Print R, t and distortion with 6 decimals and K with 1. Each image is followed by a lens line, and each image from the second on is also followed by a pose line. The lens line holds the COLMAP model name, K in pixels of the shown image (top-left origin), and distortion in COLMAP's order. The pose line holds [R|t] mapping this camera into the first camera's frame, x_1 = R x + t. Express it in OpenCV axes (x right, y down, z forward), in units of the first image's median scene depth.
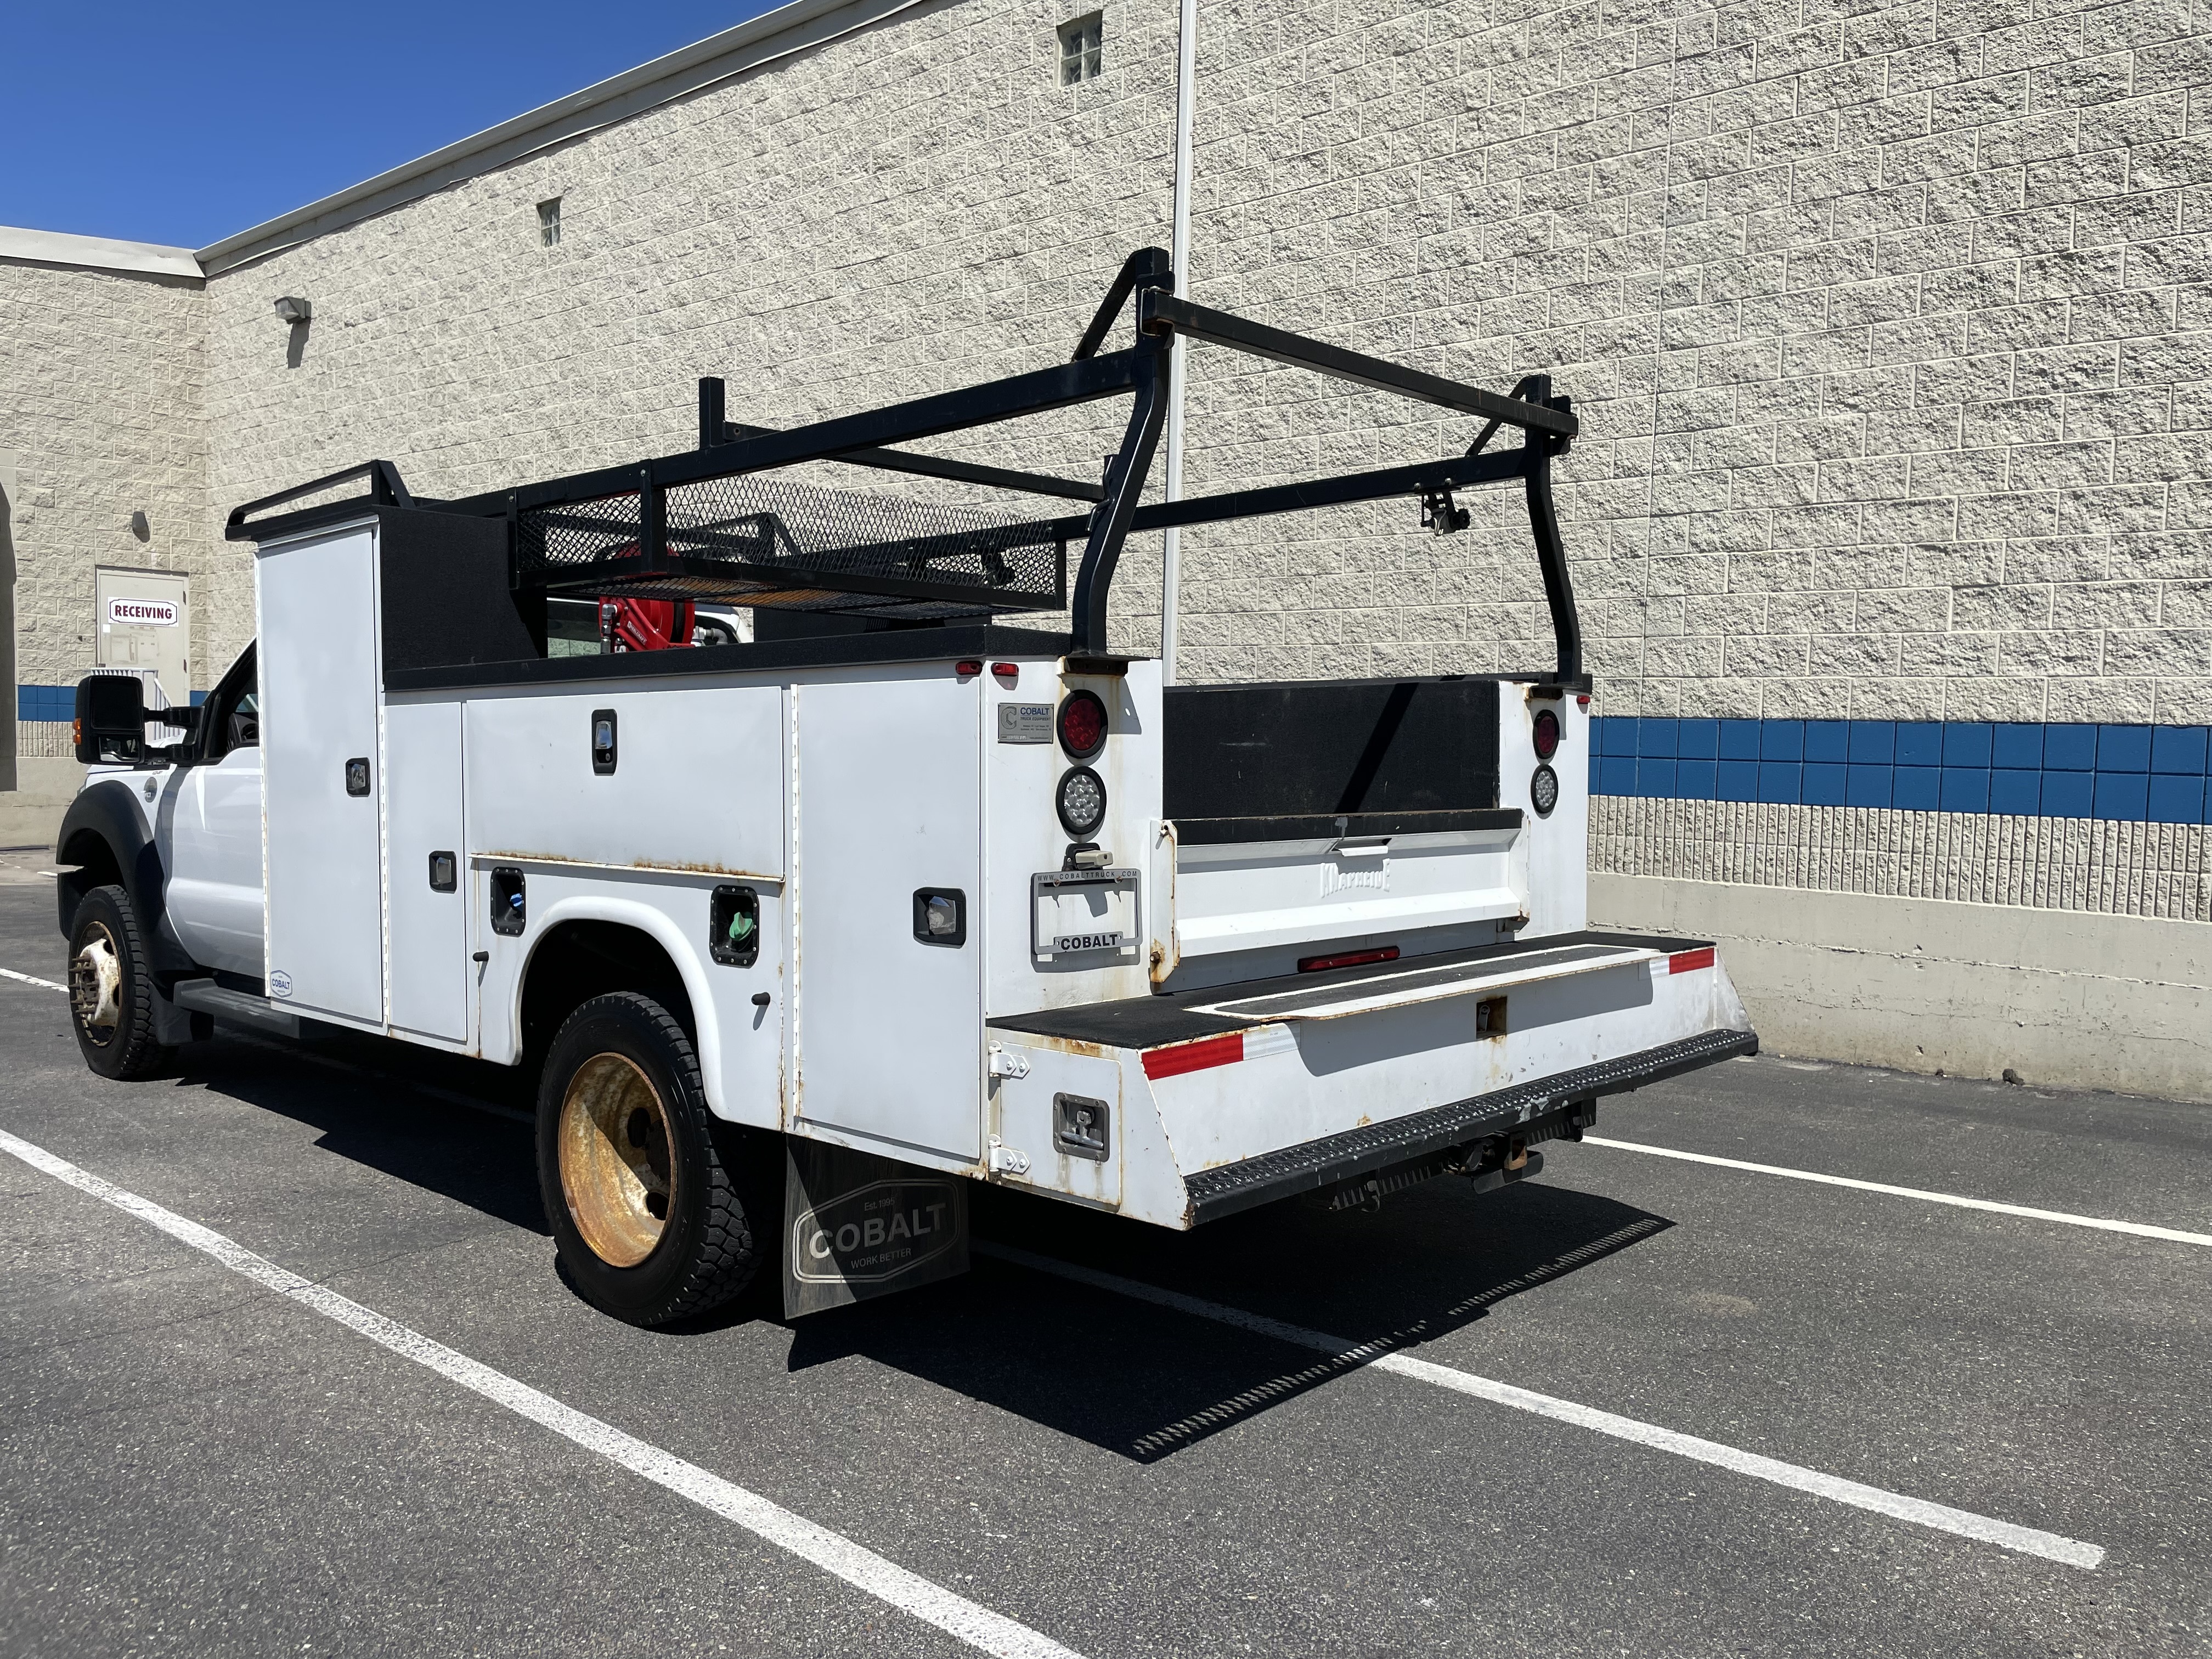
lens RADIAL K [[1680.2, 0, 1098.2], [0, 1680.2, 837.7], [0, 0, 1]] dist [0.089538, -0.123486]
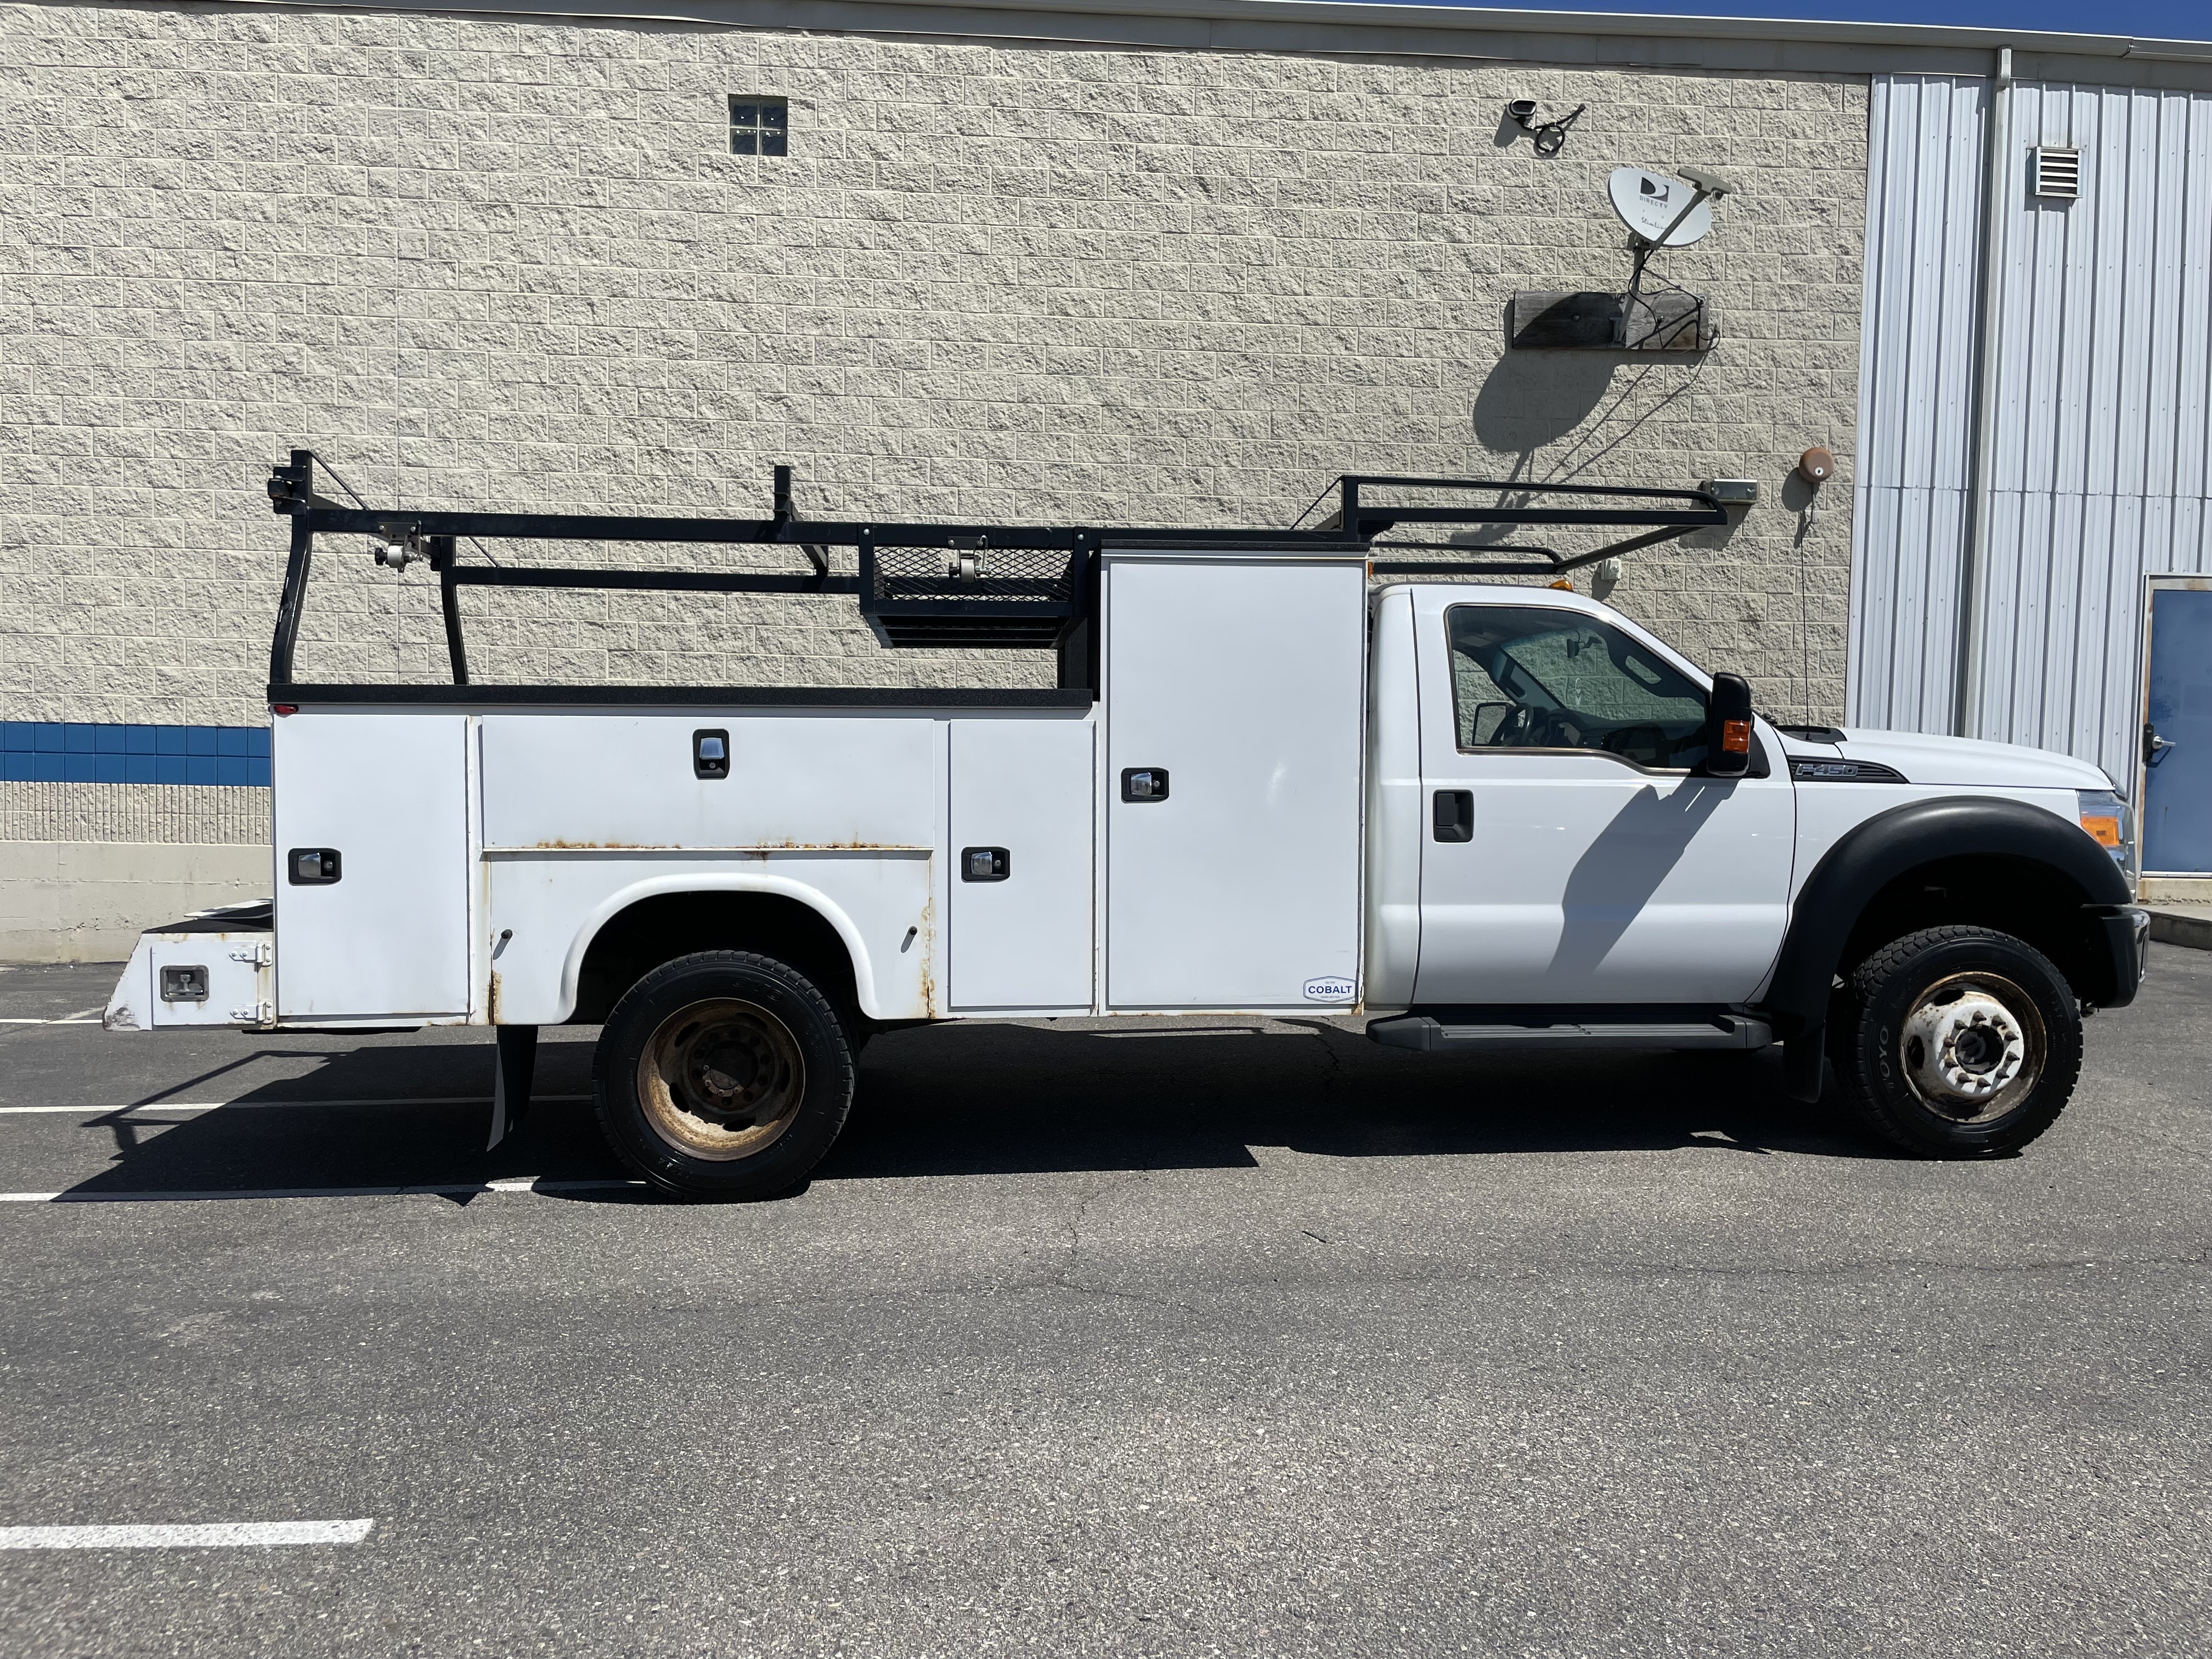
lens RADIAL K [[1680.2, 0, 1100.6], [0, 1680.2, 827.6], [0, 0, 1]] dist [0.089538, -0.123486]
pose [[0.709029, -0.040586, 0.704010, -0.247899], [0.042943, 0.998975, 0.014342, 0.011310], [-0.703871, 0.020063, 0.710045, -0.370974]]
